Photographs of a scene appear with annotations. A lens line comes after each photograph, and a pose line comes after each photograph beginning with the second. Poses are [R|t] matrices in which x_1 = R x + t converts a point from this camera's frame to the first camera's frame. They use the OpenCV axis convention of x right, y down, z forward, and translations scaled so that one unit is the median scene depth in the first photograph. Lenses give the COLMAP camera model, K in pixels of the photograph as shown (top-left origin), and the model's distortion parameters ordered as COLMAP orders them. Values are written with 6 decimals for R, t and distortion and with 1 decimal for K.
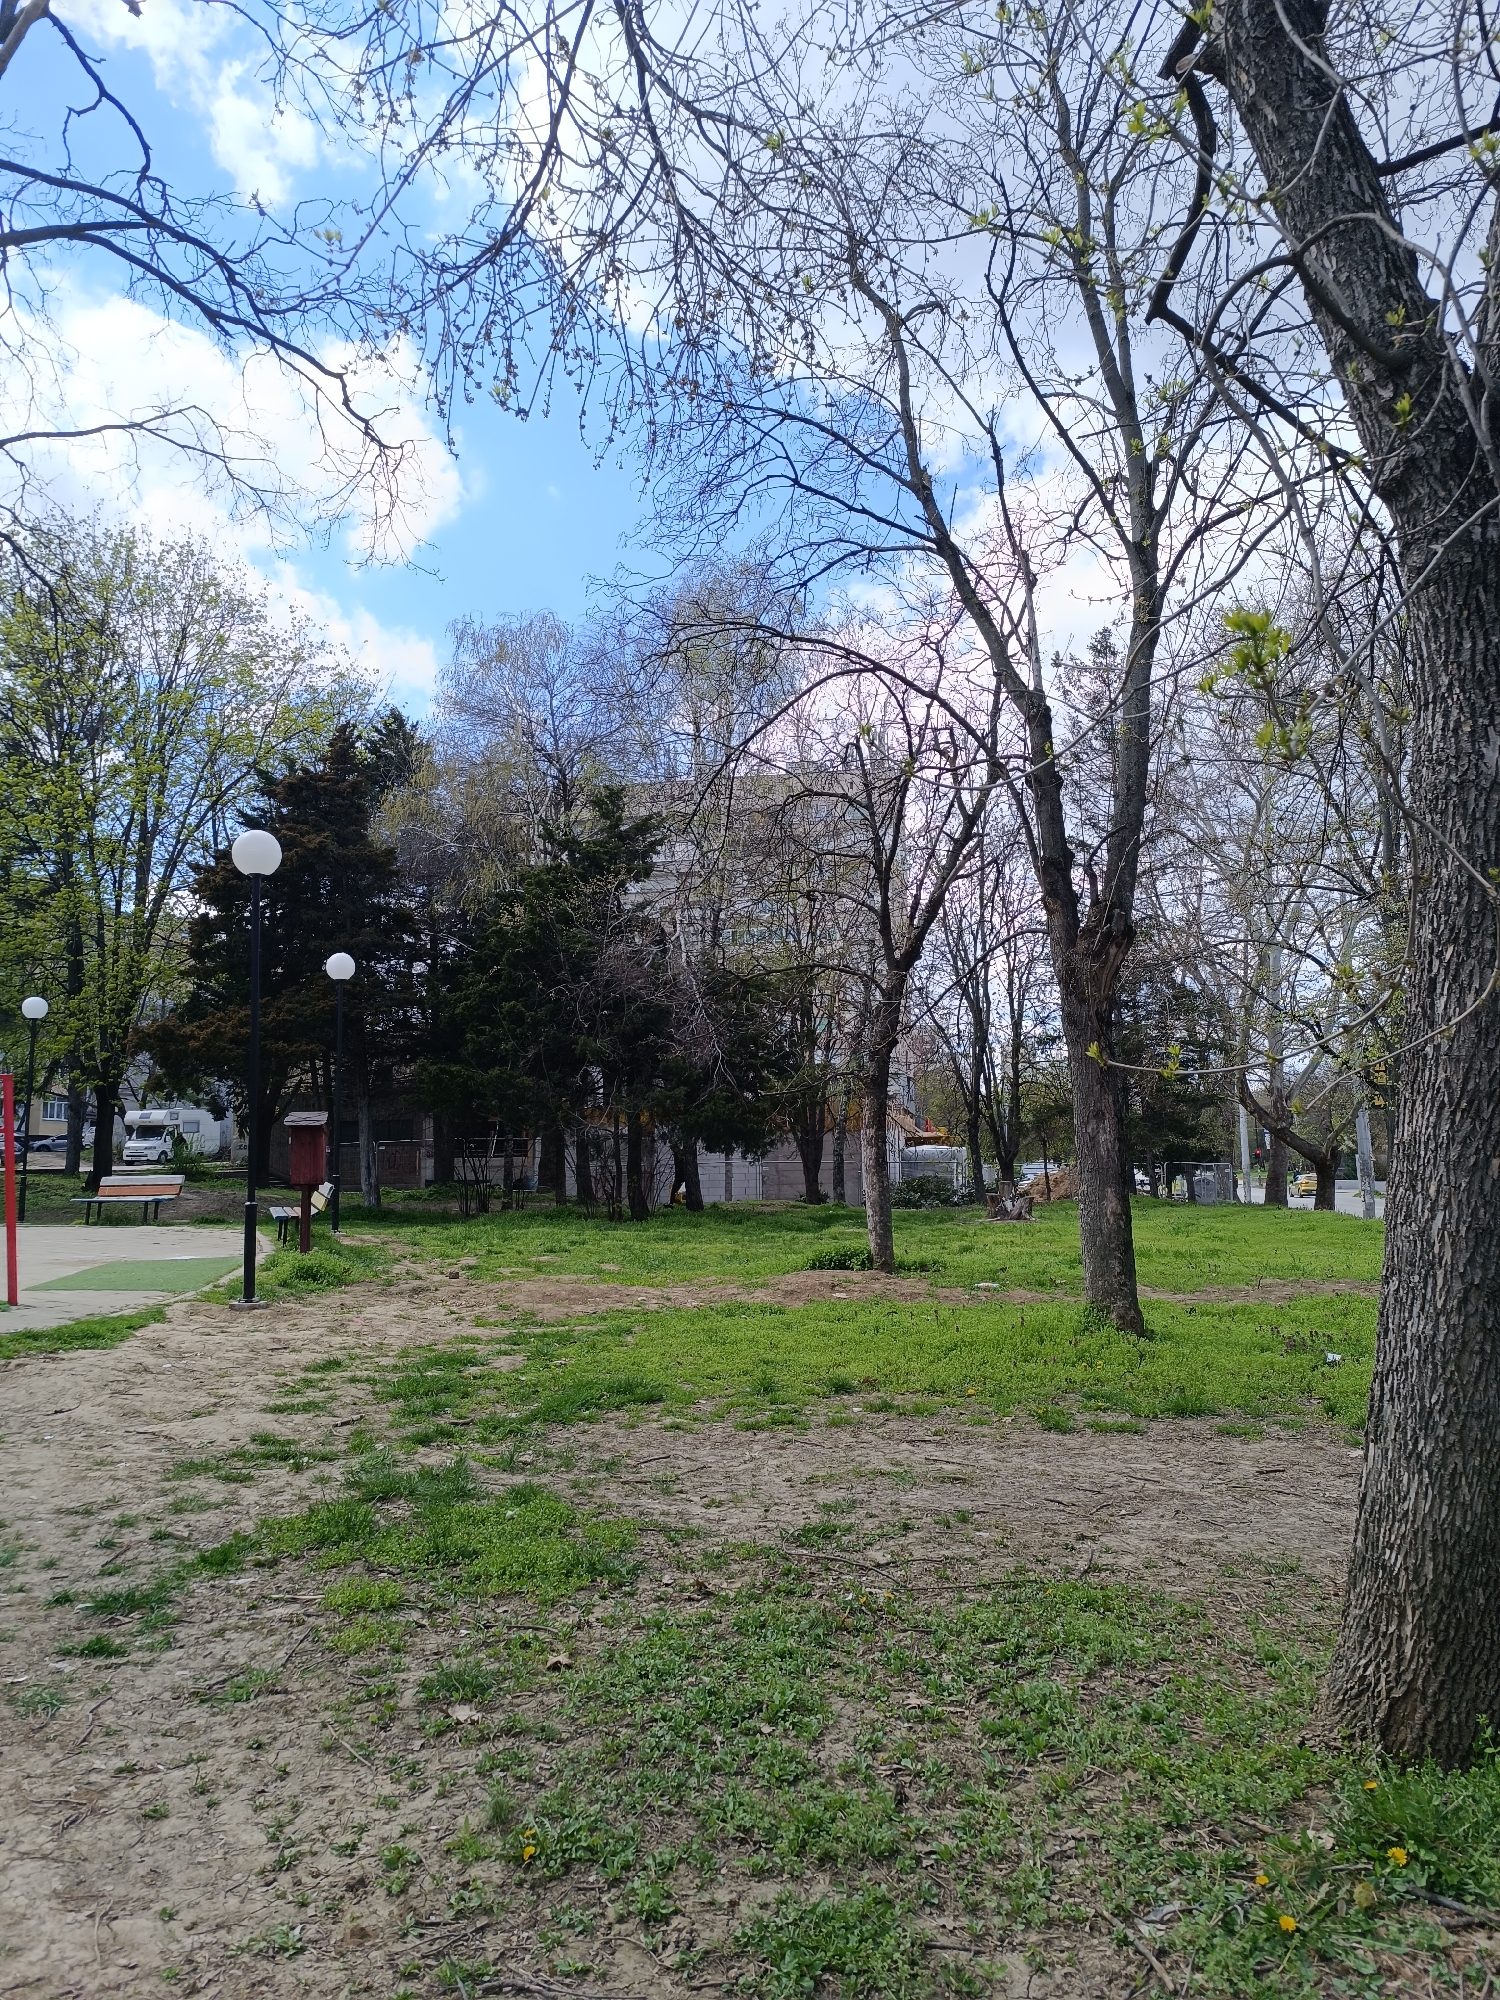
lens RADIAL K [[1264.1, 0, 737.2], [0, 1264.1, 1008.2], [0, 0, 1]] dist [0.005212, 0.003825]
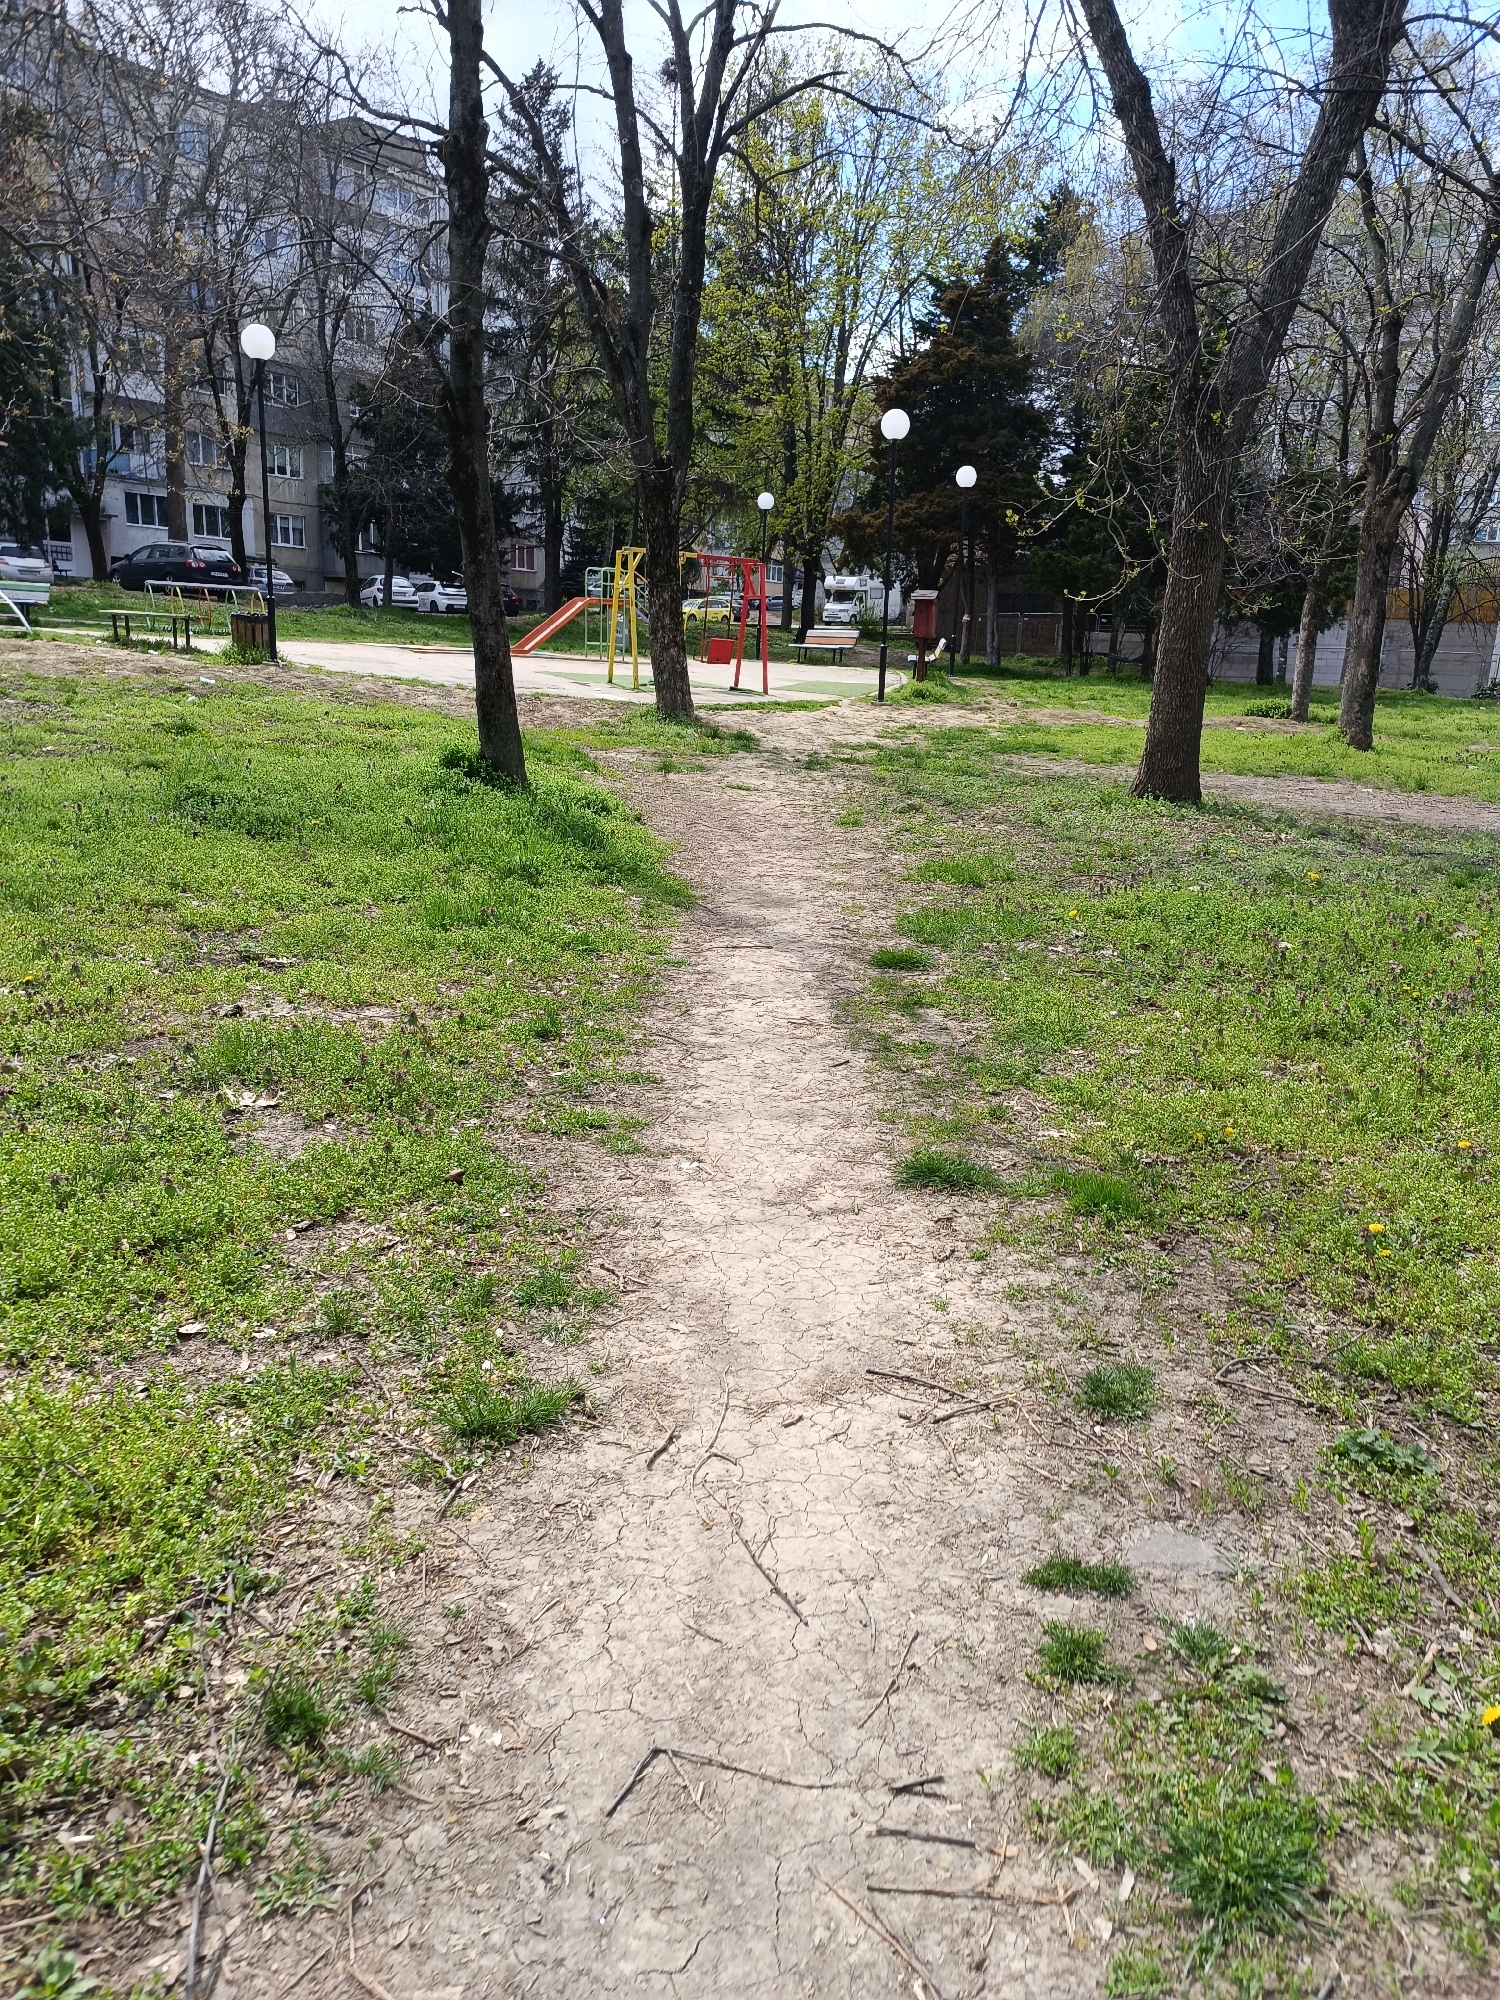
lens RADIAL K [[1264.1, 0, 737.2], [0, 1264.1, 1008.2], [0, 0, 1]] dist [0.005212, 0.003825]
pose [[0.869565, 0.185226, -0.457763, 0.145914], [0.010980, 0.919507, 0.392921, -0.032635], [0.493696, -0.346697, 0.797537, -0.294254]]
